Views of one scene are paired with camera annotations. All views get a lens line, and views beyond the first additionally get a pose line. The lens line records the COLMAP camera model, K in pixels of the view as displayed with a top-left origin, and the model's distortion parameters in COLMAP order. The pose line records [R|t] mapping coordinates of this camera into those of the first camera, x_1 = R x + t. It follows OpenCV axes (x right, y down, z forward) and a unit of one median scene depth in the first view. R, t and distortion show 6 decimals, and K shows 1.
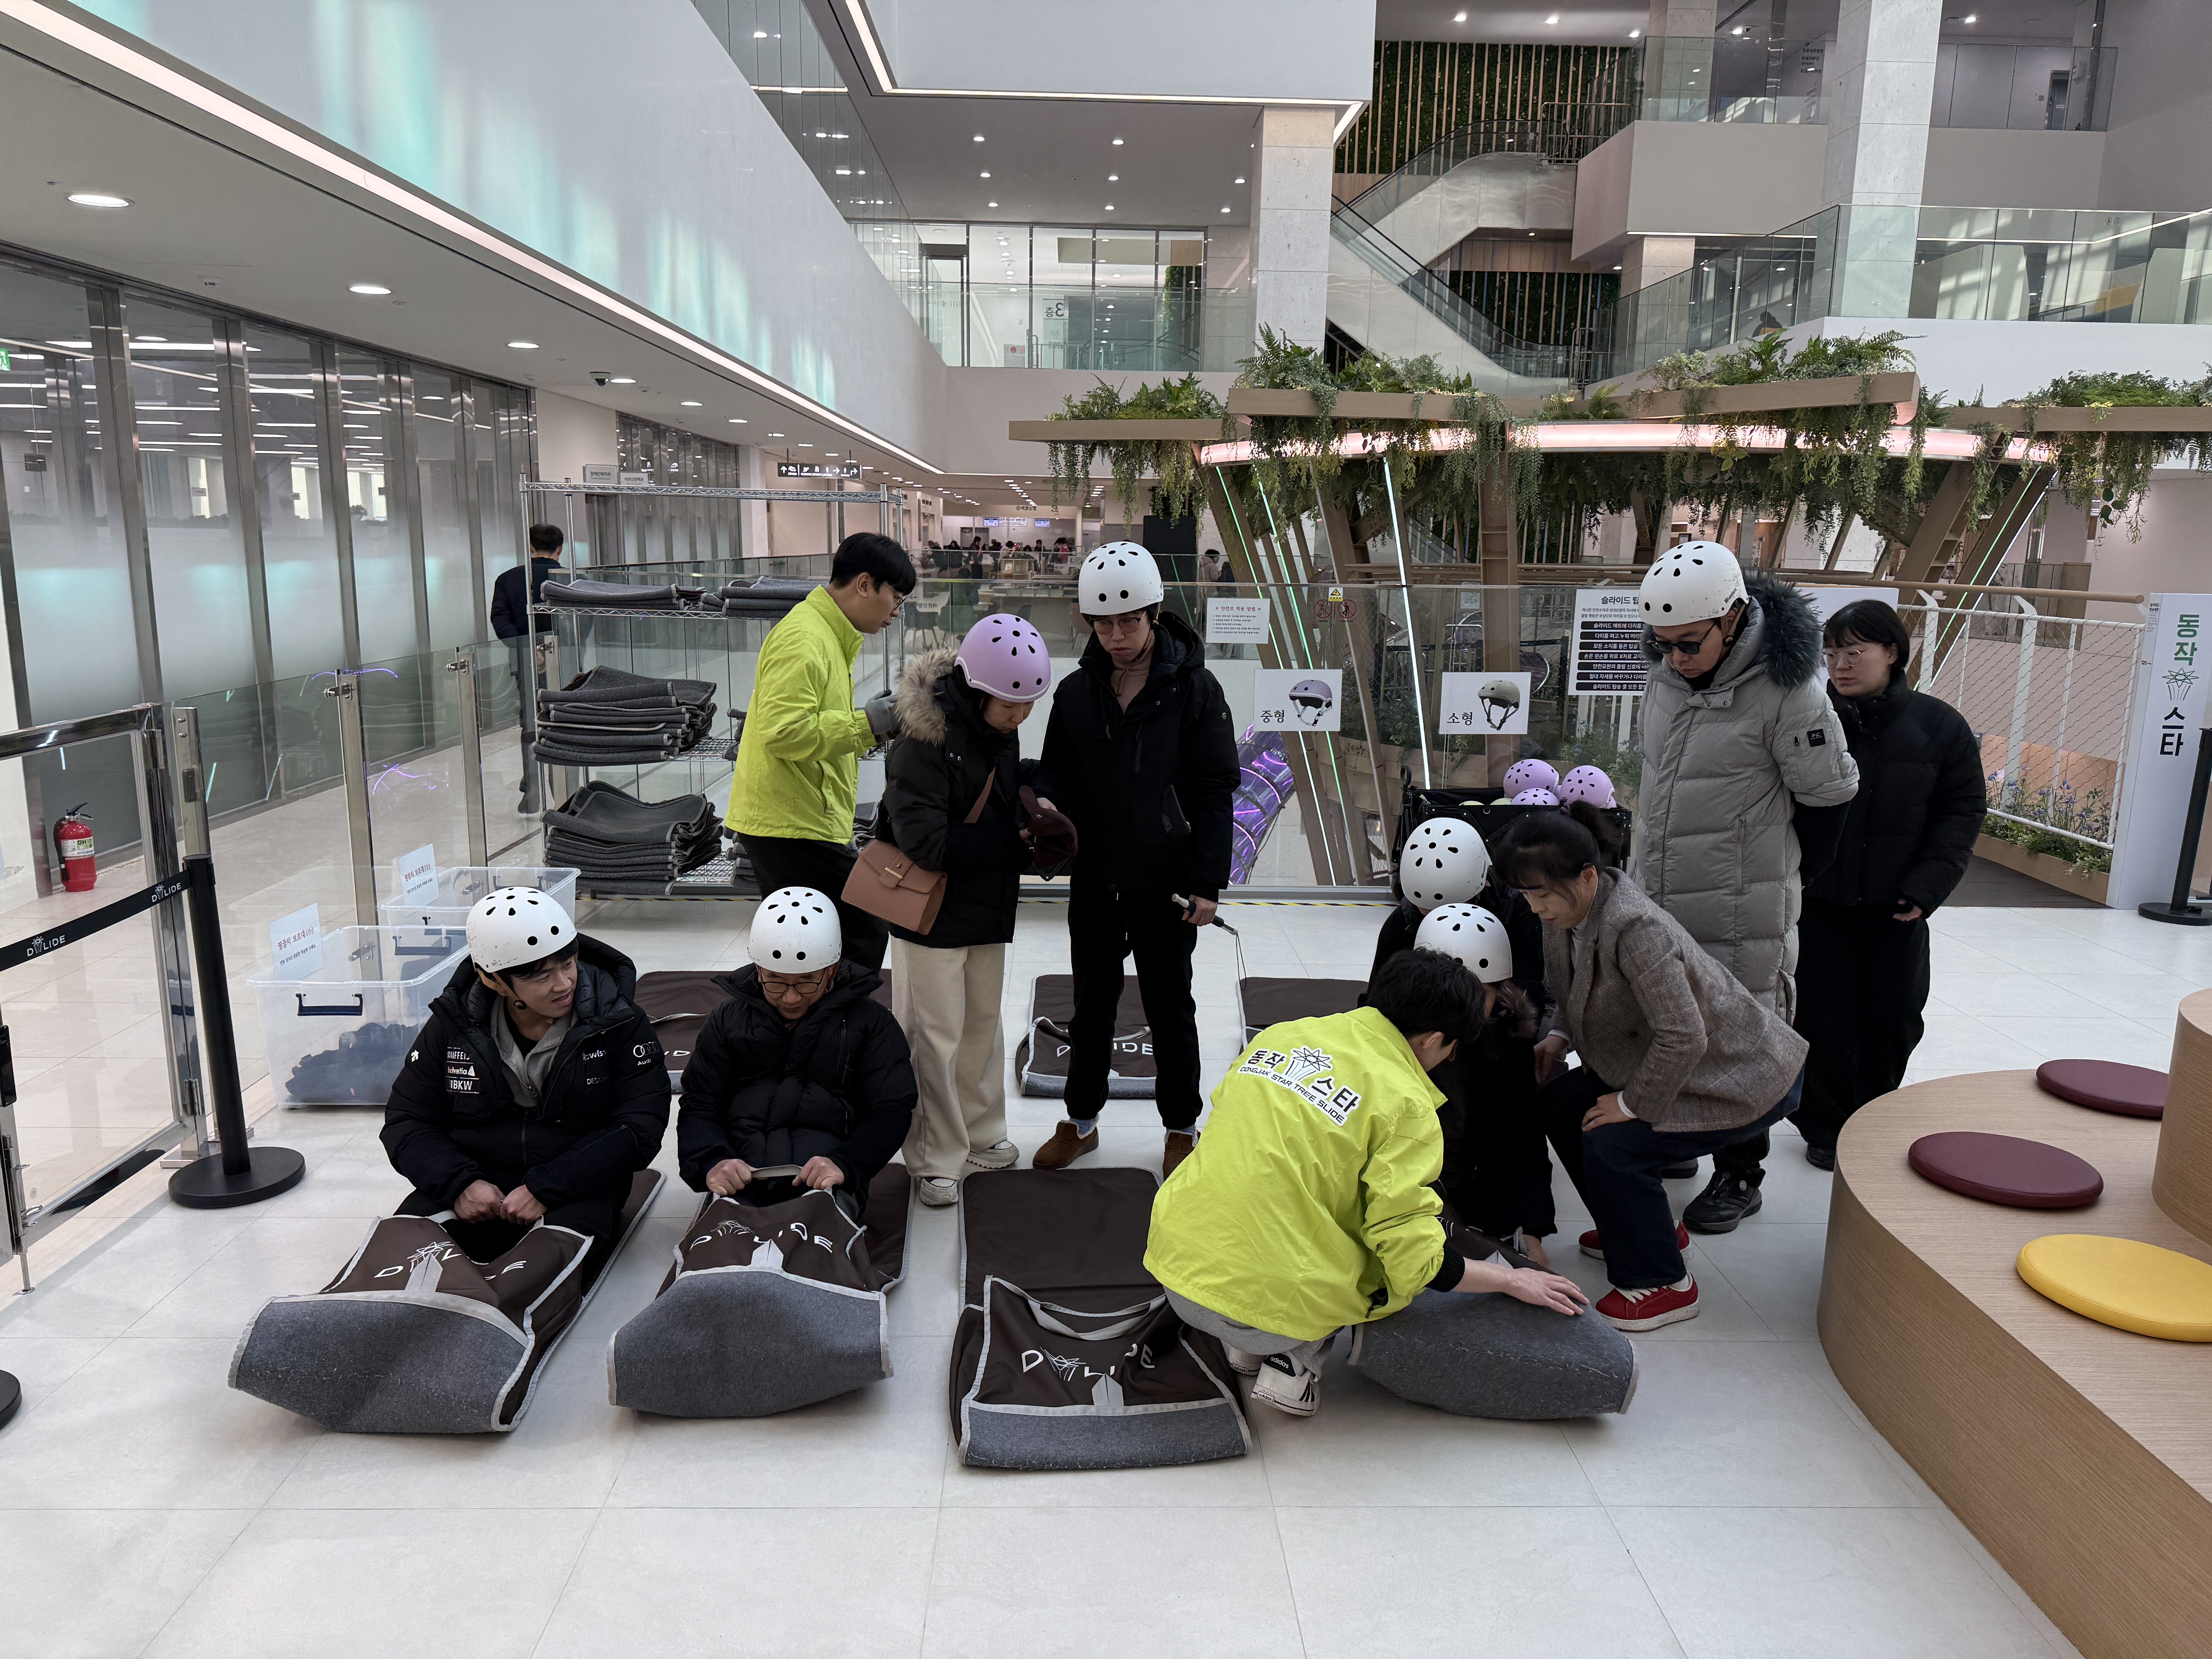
lens RADIAL K [[1469.8, 0, 1105.0], [0, 1469.8, 838.9], [0, 0, 1]] dist [0.150623, -0.278235]
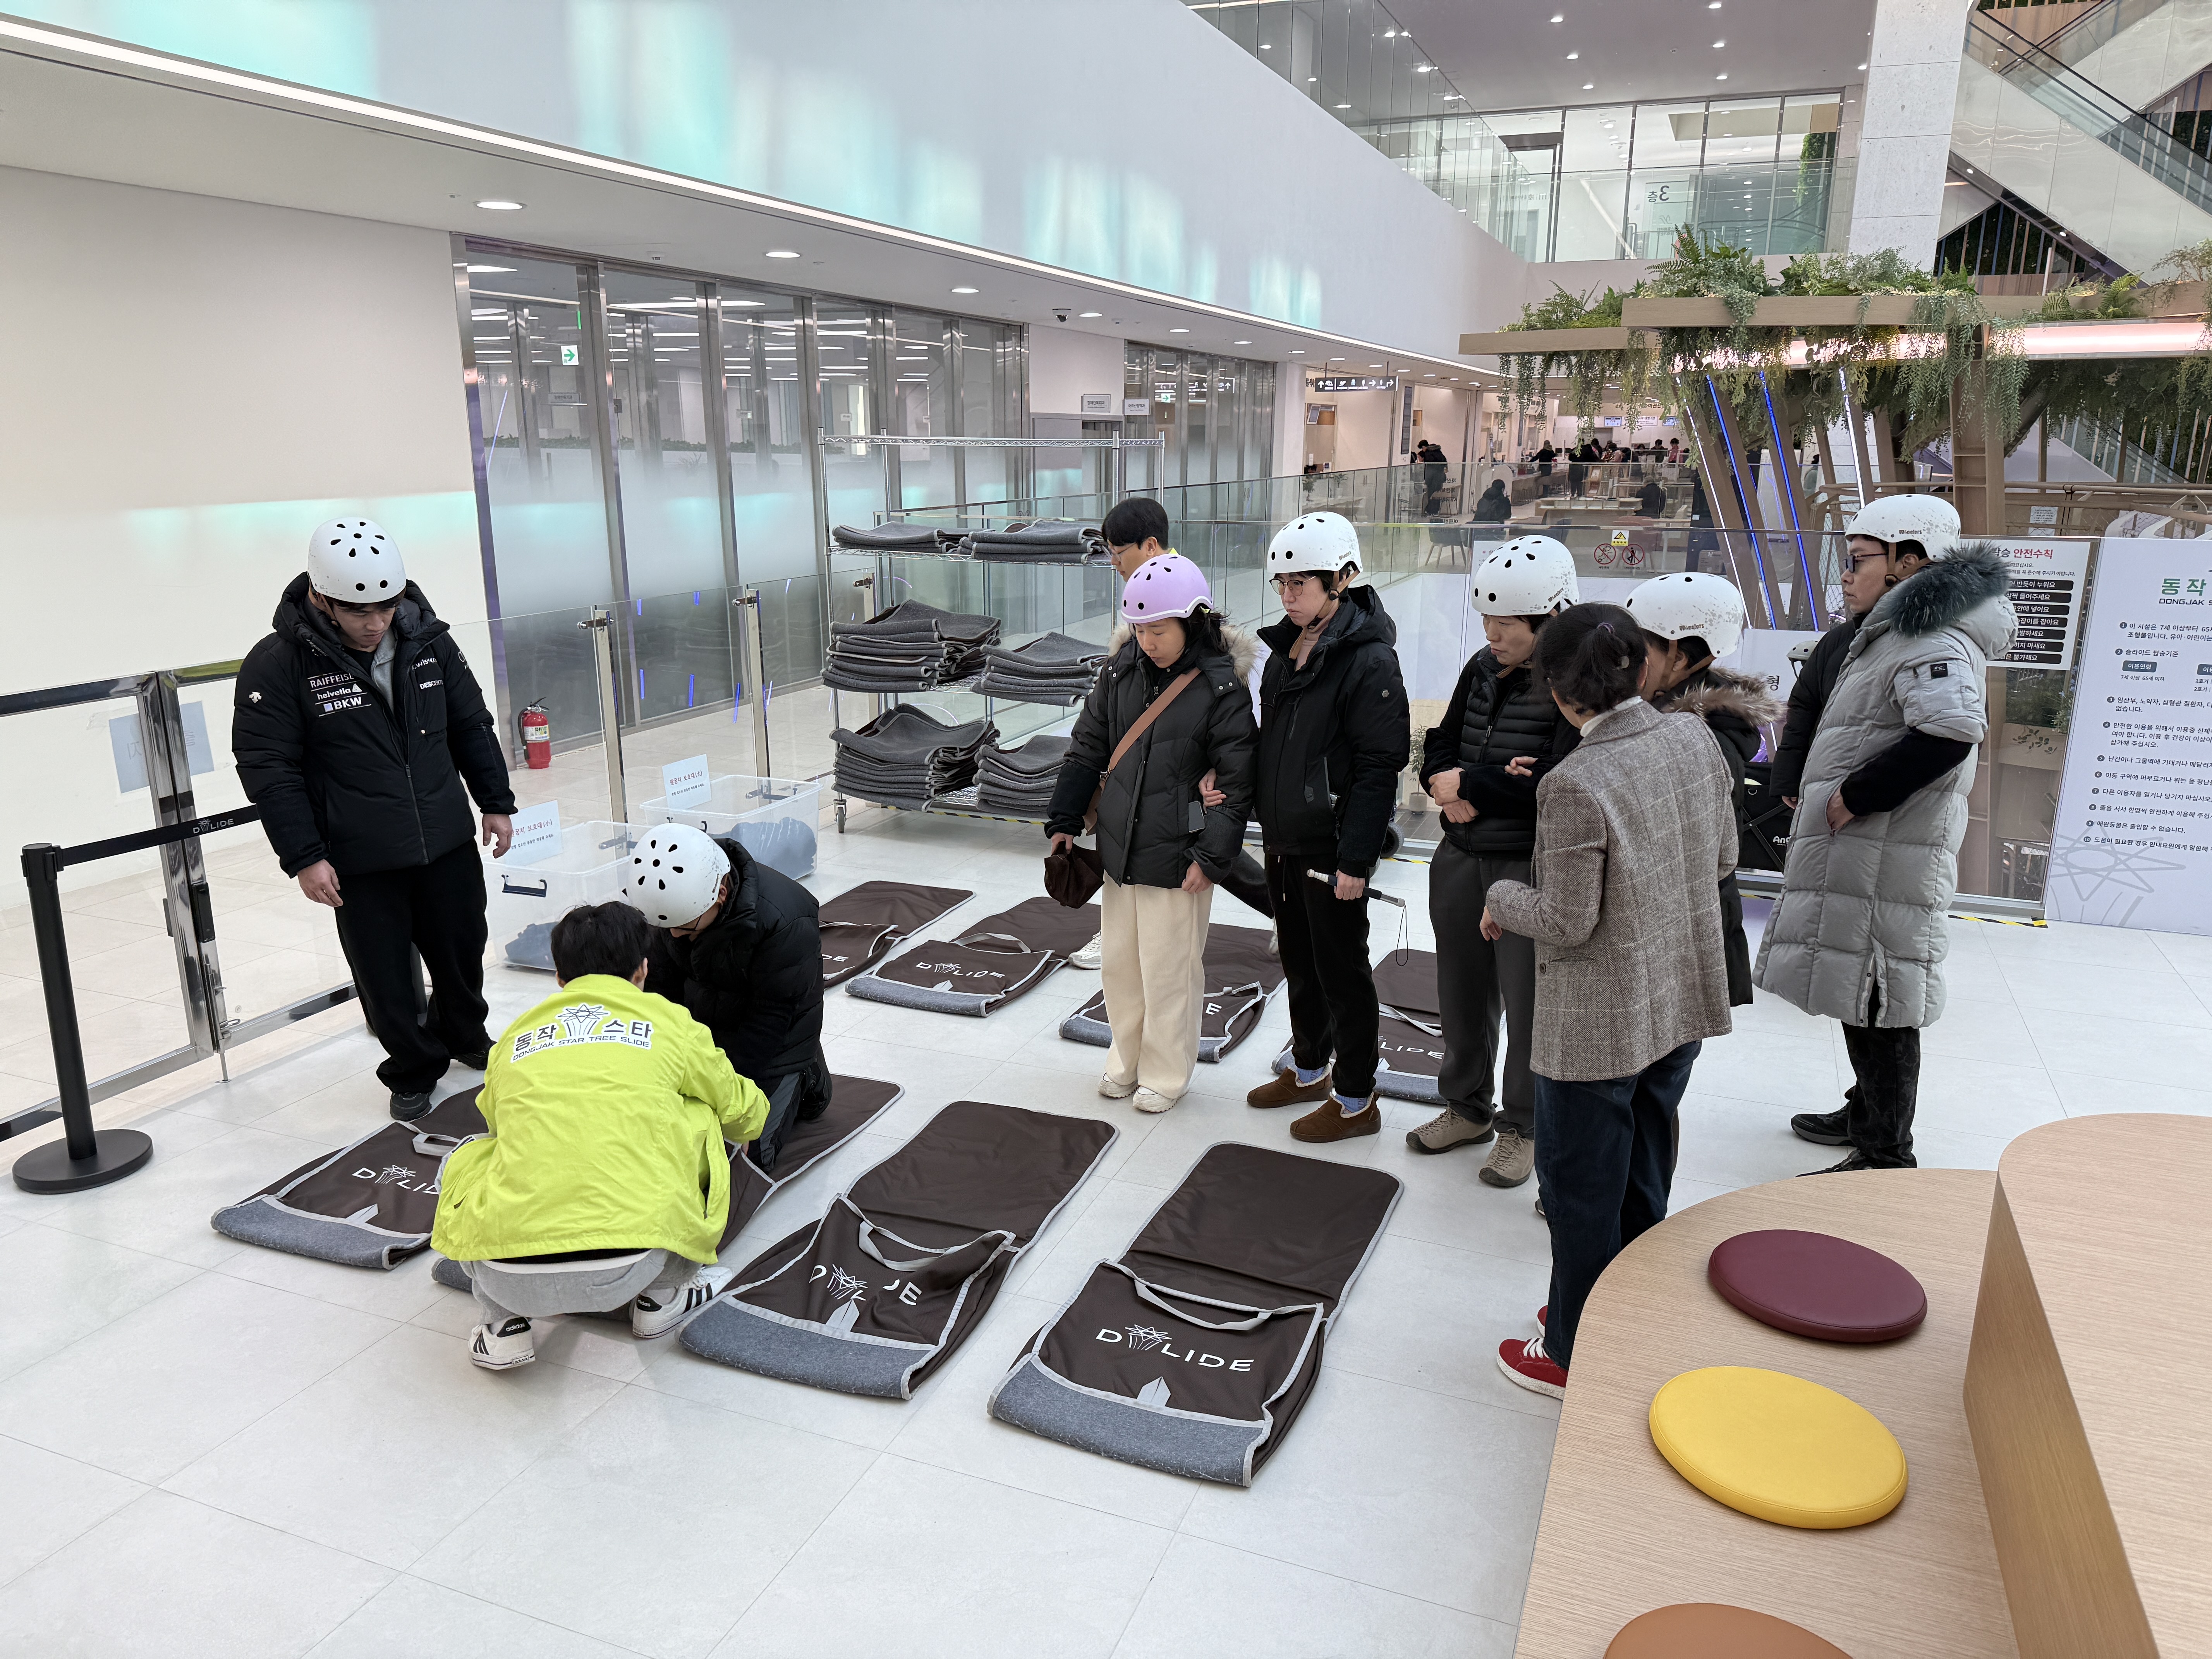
lens RADIAL K [[1521.2, 0, 1106.0], [0, 1521.2, 829.5], [0, 0, 1]] dist [-0.033162, 0.012150]
pose [[0.913720, 0.085306, -0.397290, 0.173819], [-0.064020, 0.995726, 0.066563, -0.020967], [0.401270, -0.035386, 0.915276, 0.019435]]
